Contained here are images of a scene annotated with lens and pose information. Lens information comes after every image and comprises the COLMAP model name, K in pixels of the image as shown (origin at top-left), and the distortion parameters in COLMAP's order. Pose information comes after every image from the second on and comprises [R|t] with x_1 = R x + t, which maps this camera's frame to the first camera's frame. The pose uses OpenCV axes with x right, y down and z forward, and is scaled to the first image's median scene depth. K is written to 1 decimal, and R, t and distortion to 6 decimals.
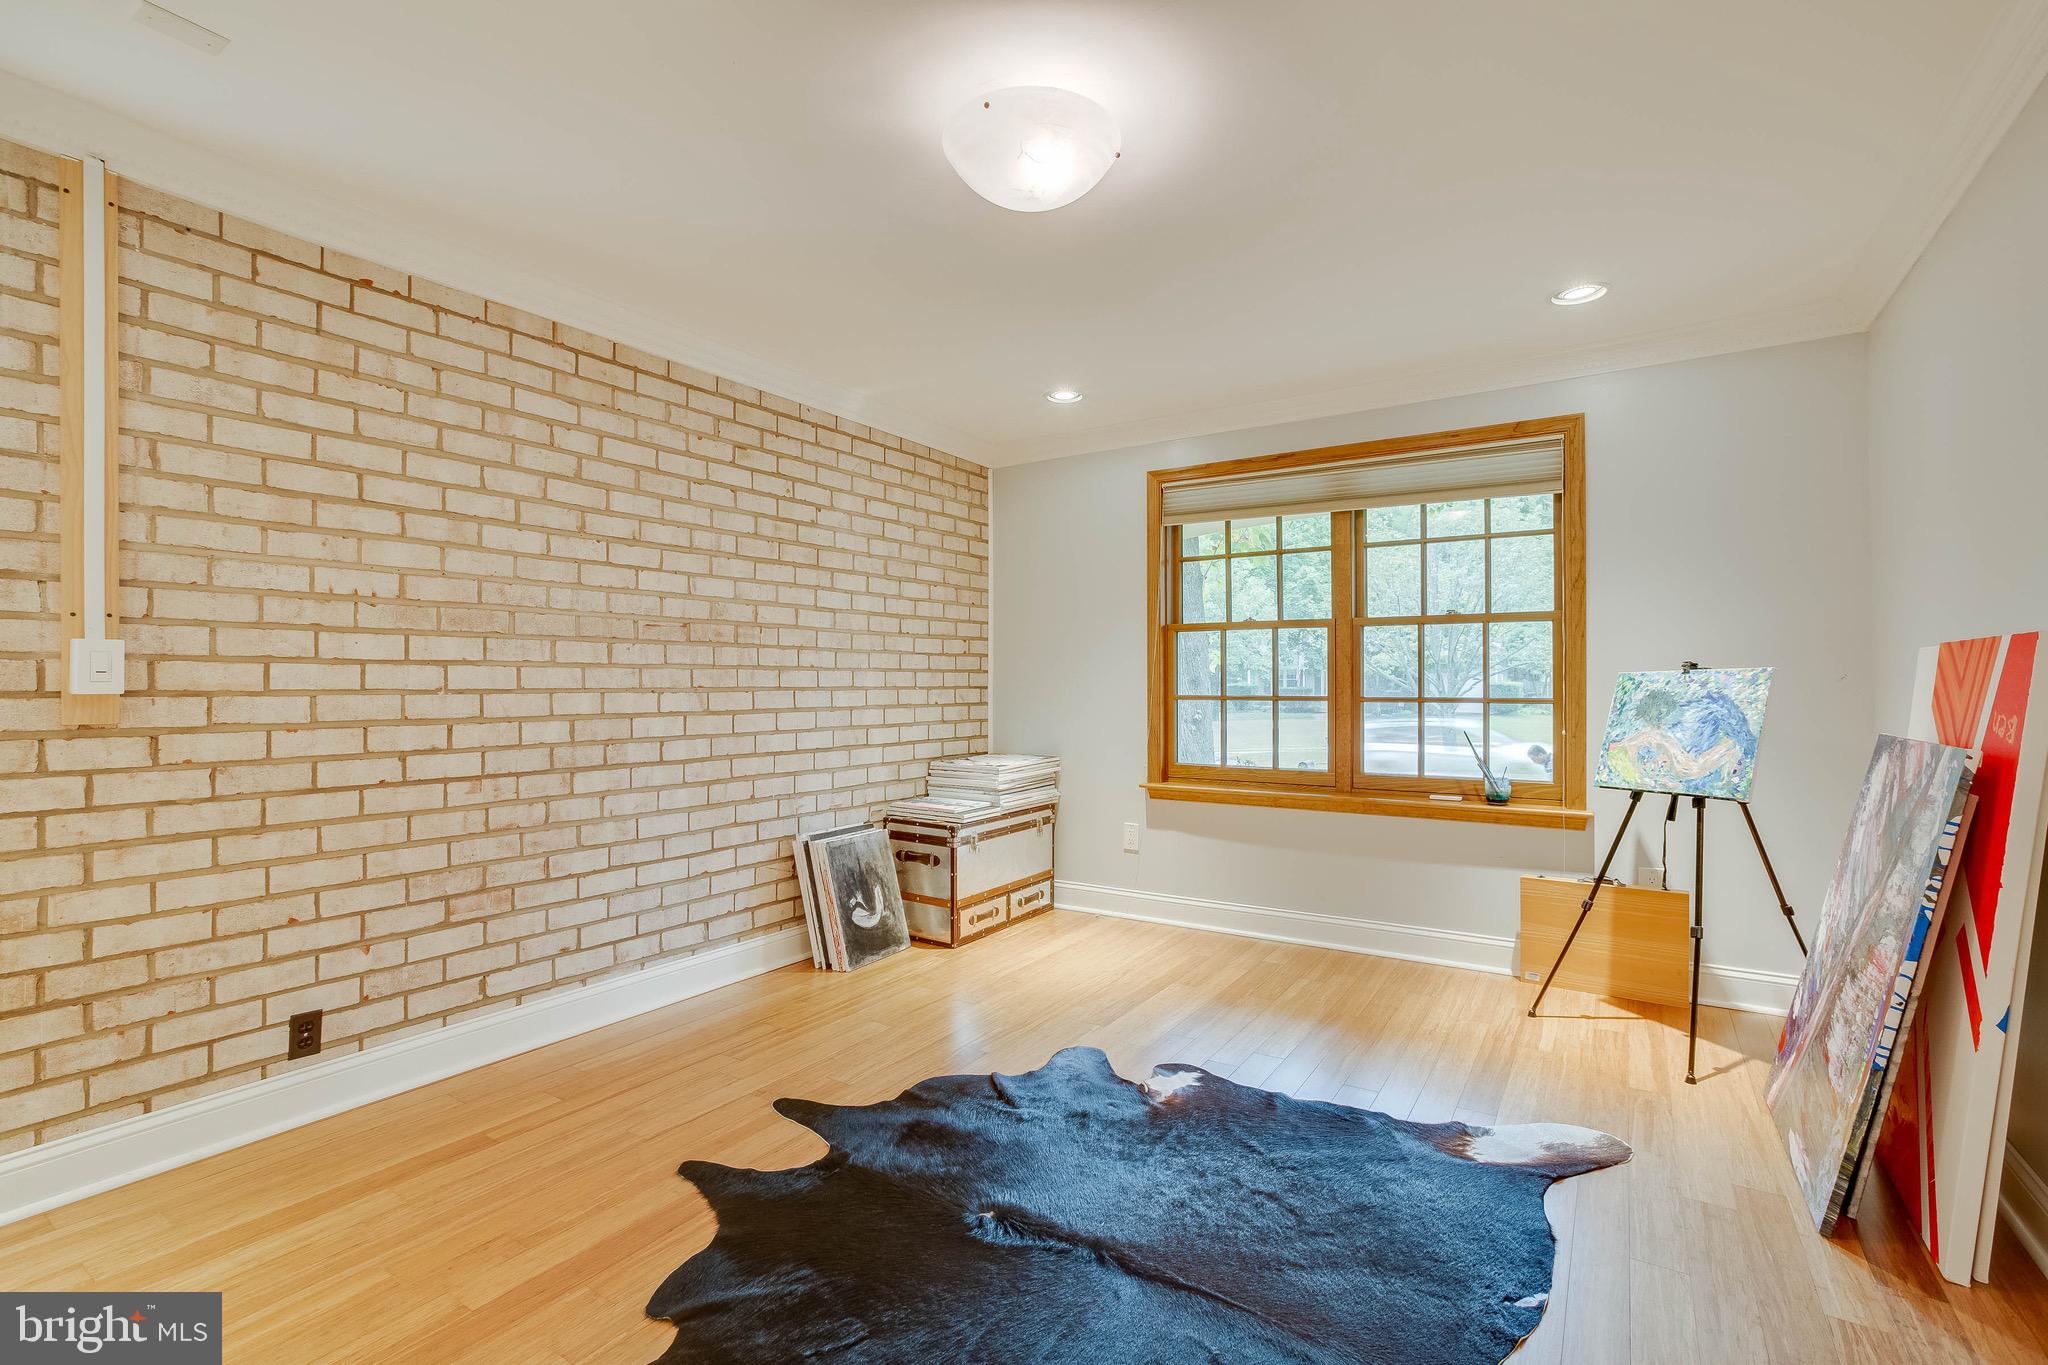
lens RADIAL K [[941.9, 0, 1024.3], [0, 941.9, 689.4], [0, 0, 1]] dist [-0.017978, 0.008416]
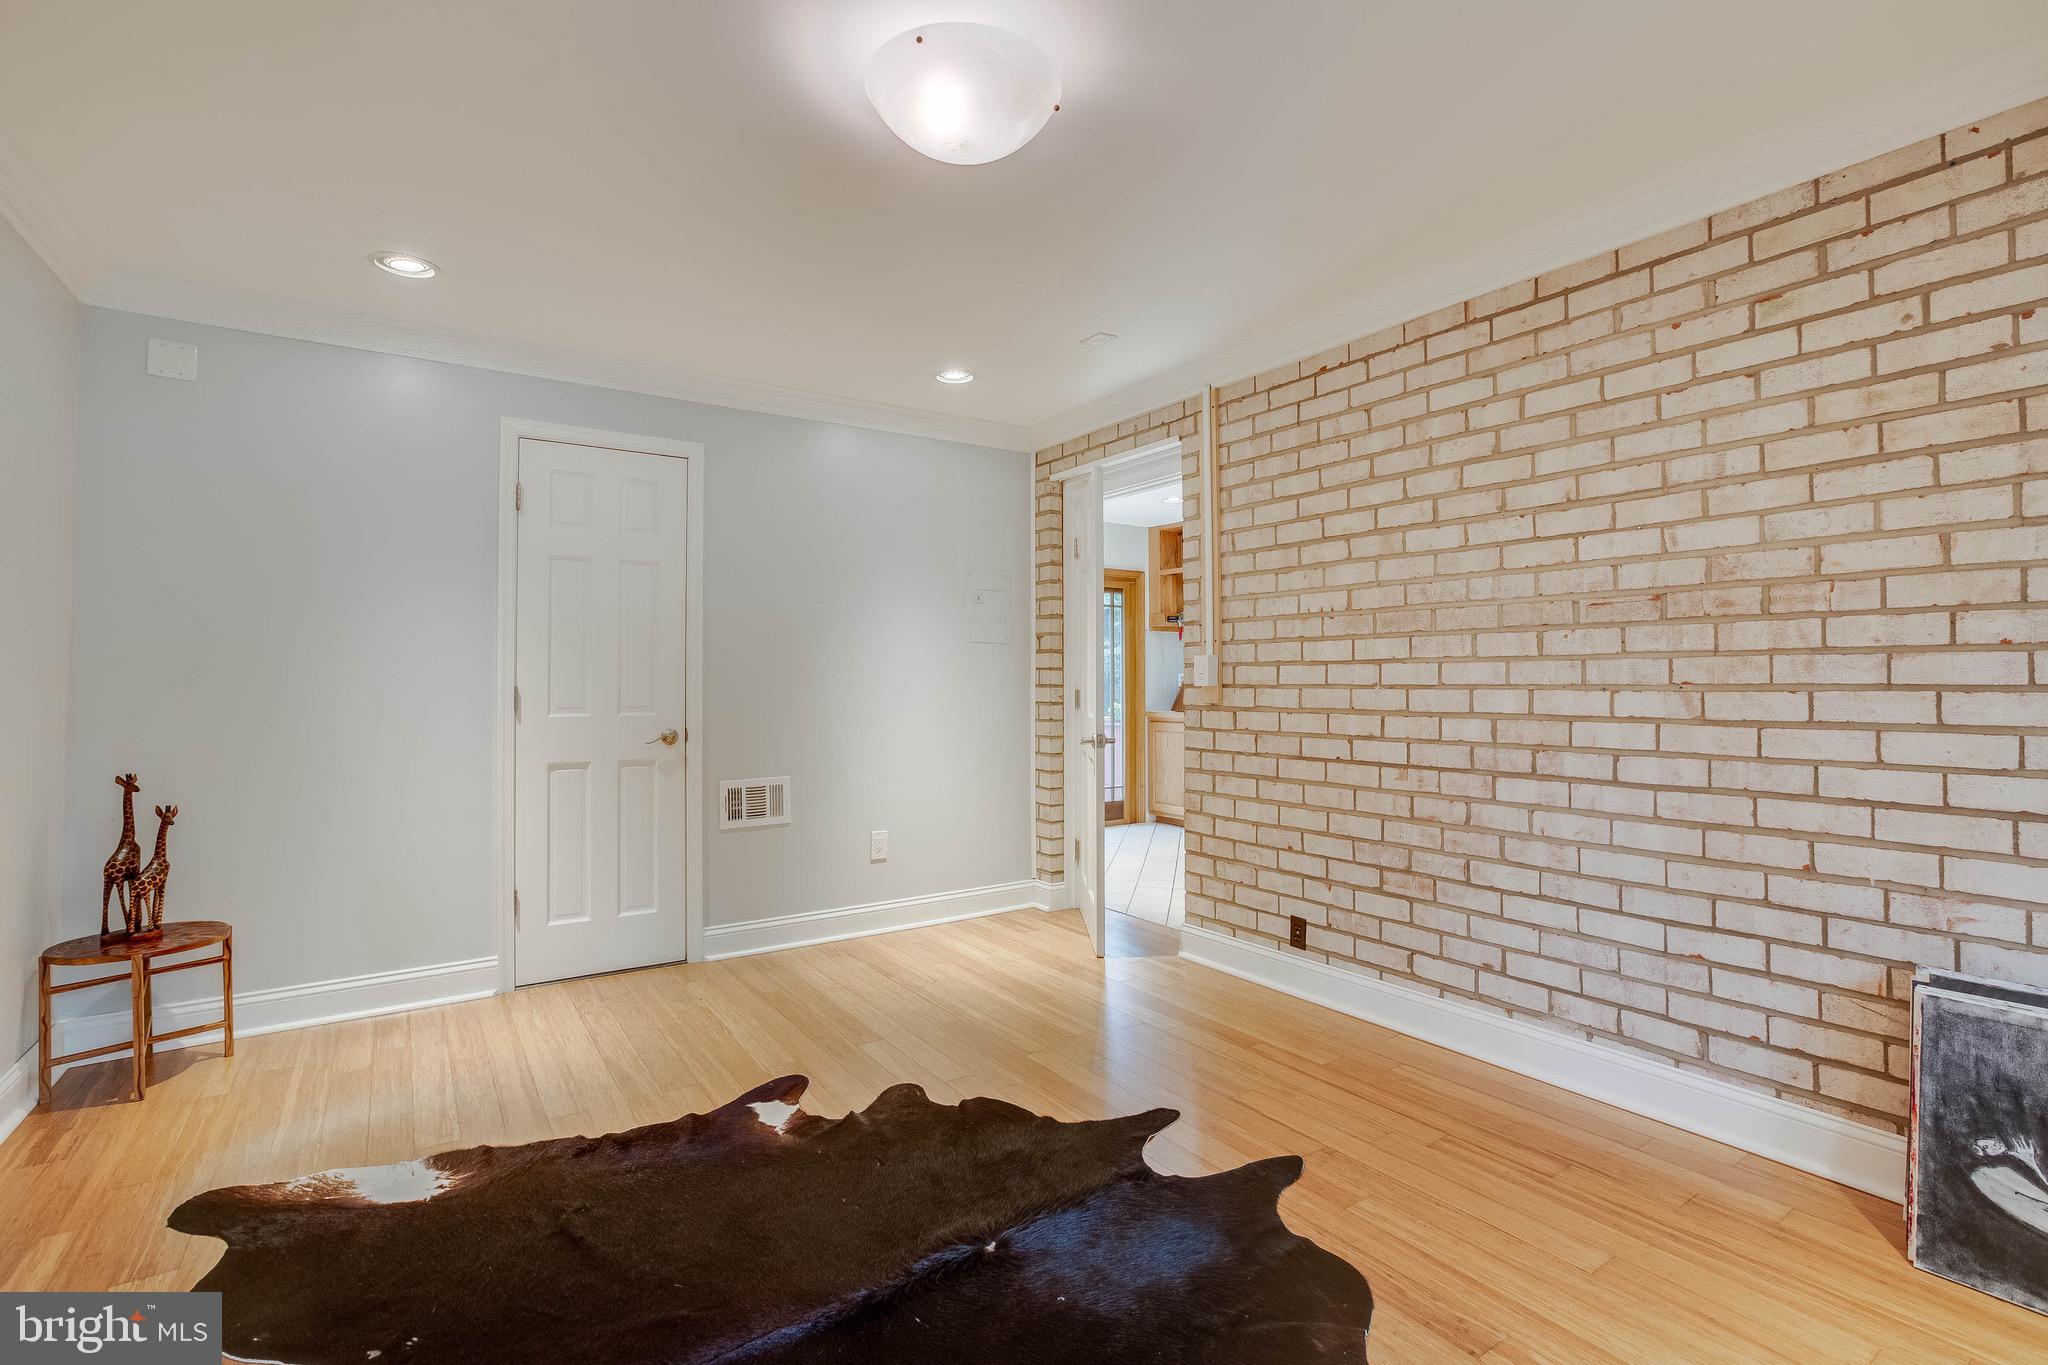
lens RADIAL K [[941.9, 0, 1014.4], [0, 941.9, 673.2], [0, 0, 1]] dist [-0.017978, 0.008416]
pose [[-0.391085, -0.003733, -0.920347, 0.558000], [-0.000474, 0.999992, -0.003854, -0.008472], [0.920354, -0.001071, -0.391084, 0.947977]]
